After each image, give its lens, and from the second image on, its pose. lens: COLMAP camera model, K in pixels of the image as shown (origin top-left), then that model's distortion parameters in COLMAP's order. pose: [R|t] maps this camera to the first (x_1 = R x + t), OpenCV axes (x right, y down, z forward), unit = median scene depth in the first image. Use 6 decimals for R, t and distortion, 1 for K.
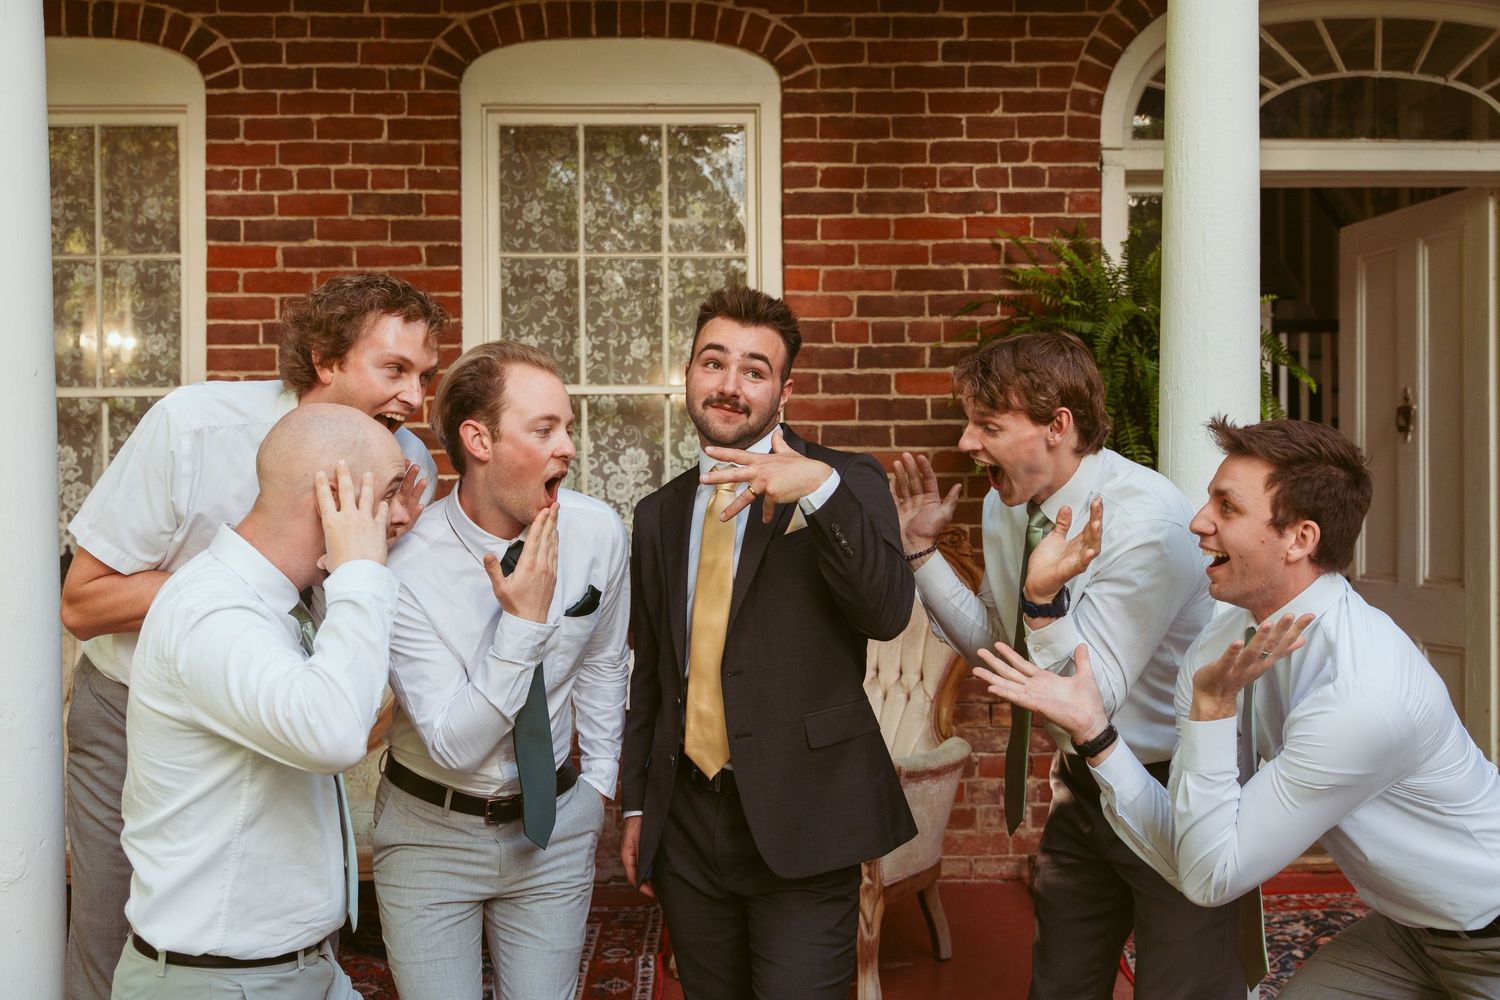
lens RADIAL K [[1607.3, 0, 759.8], [0, 1607.3, 499.8], [0, 0, 1]] dist [0.000820, 0.016570]
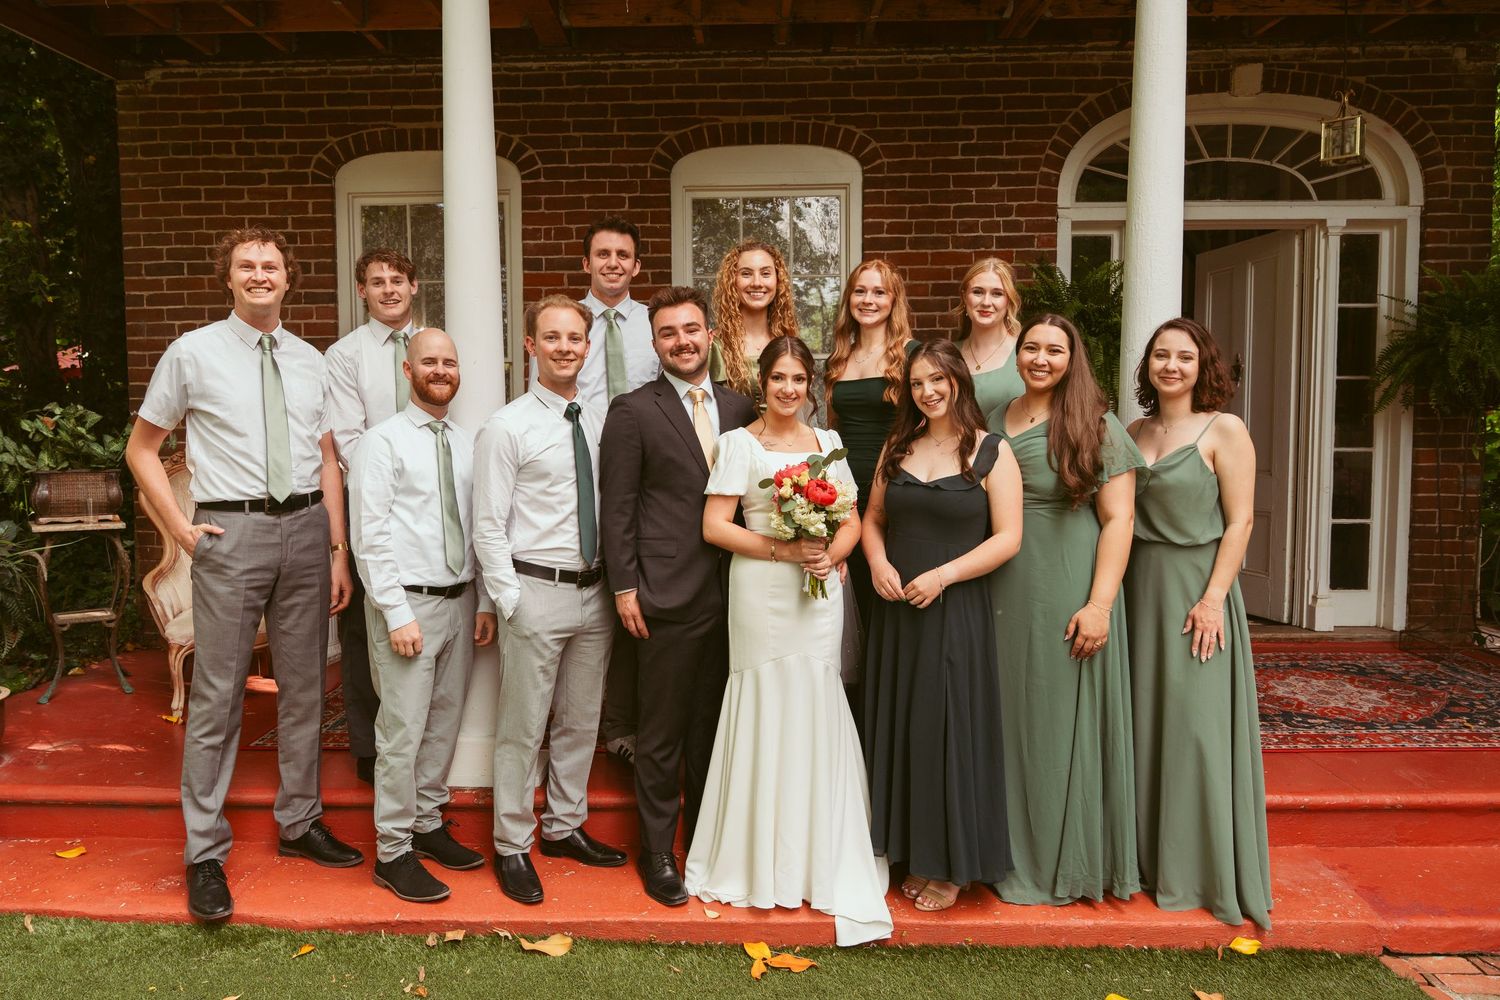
lens RADIAL K [[1050.6, 0, 707.7], [0, 1050.6, 504.7], [0, 0, 1]] dist [0.002882, -0.020417]
pose [[0.998482, 0.001172, -0.055058, -0.086737], [0.002419, 0.997875, 0.065116, 0.014288], [0.055018, -0.065151, 0.996358, -0.113706]]
